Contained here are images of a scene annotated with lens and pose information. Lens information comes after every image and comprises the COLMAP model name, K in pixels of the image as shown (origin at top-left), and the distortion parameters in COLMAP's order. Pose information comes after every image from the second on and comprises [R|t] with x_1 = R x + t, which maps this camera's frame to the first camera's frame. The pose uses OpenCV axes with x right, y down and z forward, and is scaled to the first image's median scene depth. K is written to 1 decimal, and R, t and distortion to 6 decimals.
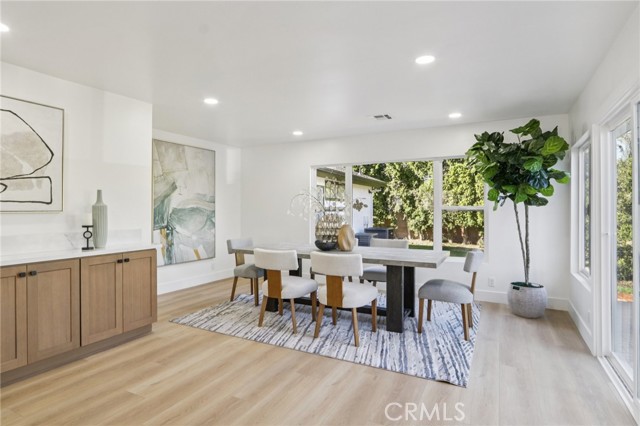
lens RADIAL K [[355.9, 0, 318.9], [0, 355.9, 208.4], [0, 0, 1]] dist [-0.022060, 0.000077]
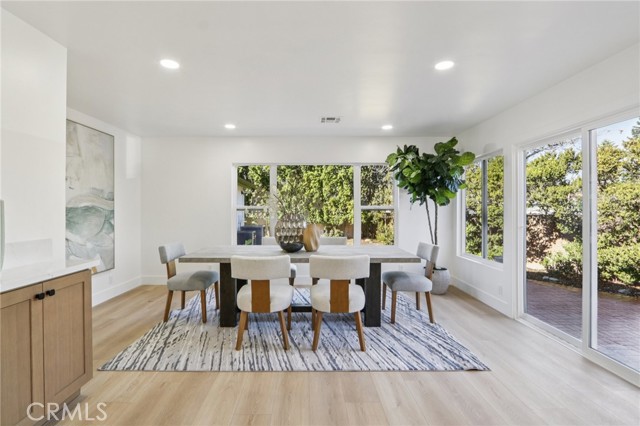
lens RADIAL K [[298.5, 0, 308.9], [0, 298.5, 209.9], [0, 0, 1]] dist [-0.017466, 0.004321]
pose [[0.879610, -0.001189, 0.475695, -0.320278], [-0.001396, 0.999986, 0.005081, 0.002374], [-0.475694, -0.005133, 0.879596, 0.285667]]
